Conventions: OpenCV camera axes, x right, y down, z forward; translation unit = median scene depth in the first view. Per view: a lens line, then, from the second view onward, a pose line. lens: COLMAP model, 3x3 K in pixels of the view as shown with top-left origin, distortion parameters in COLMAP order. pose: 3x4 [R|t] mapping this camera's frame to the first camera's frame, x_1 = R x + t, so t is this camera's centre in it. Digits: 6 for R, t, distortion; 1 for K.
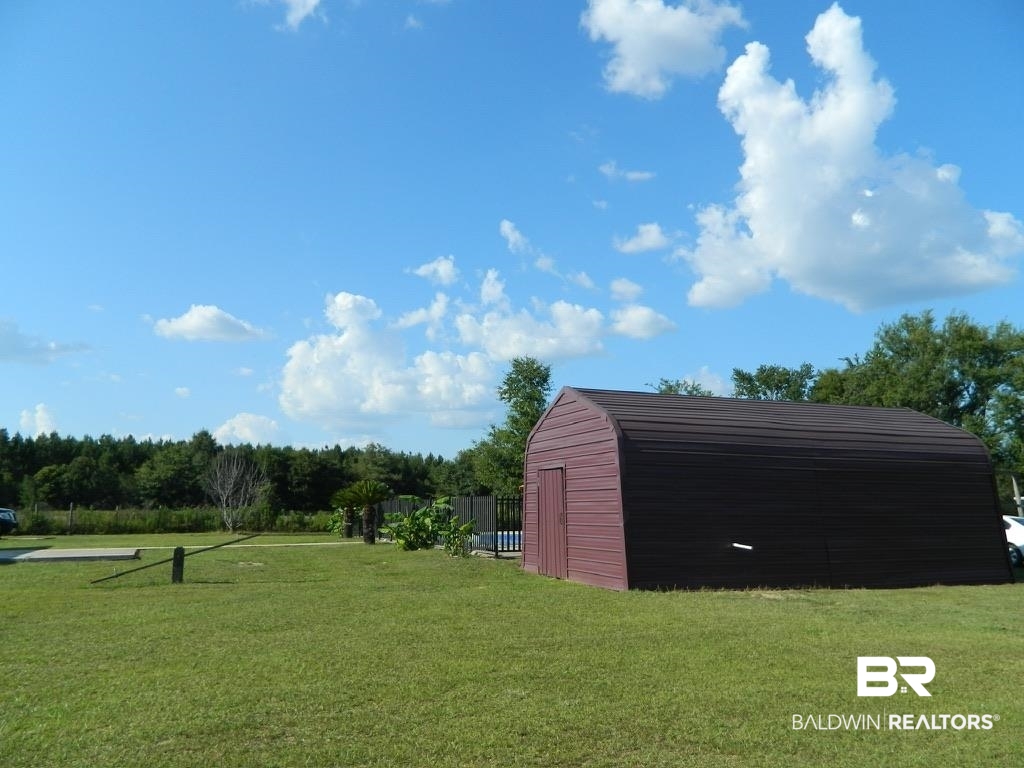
lens RADIAL K [[765.1, 0, 512.0], [0, 765.1, 384.0], [0, 0, 1]] dist [0.015704, 0.000806]
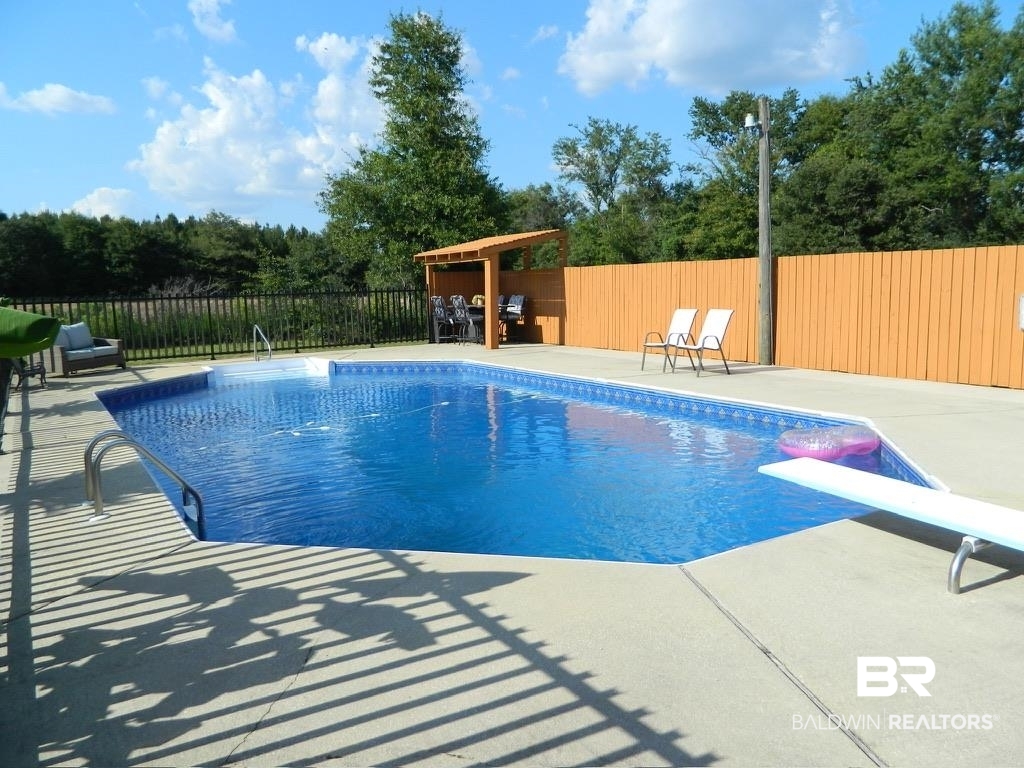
lens RADIAL K [[765.1, 0, 512.0], [0, 765.1, 384.0], [0, 0, 1]] dist [0.015704, 0.000806]
pose [[0.988190, -0.034490, 0.149304, -0.001724], [-0.009139, 0.959342, 0.282098, 0.022694], [-0.152964, -0.280131, 0.947697, 0.151103]]
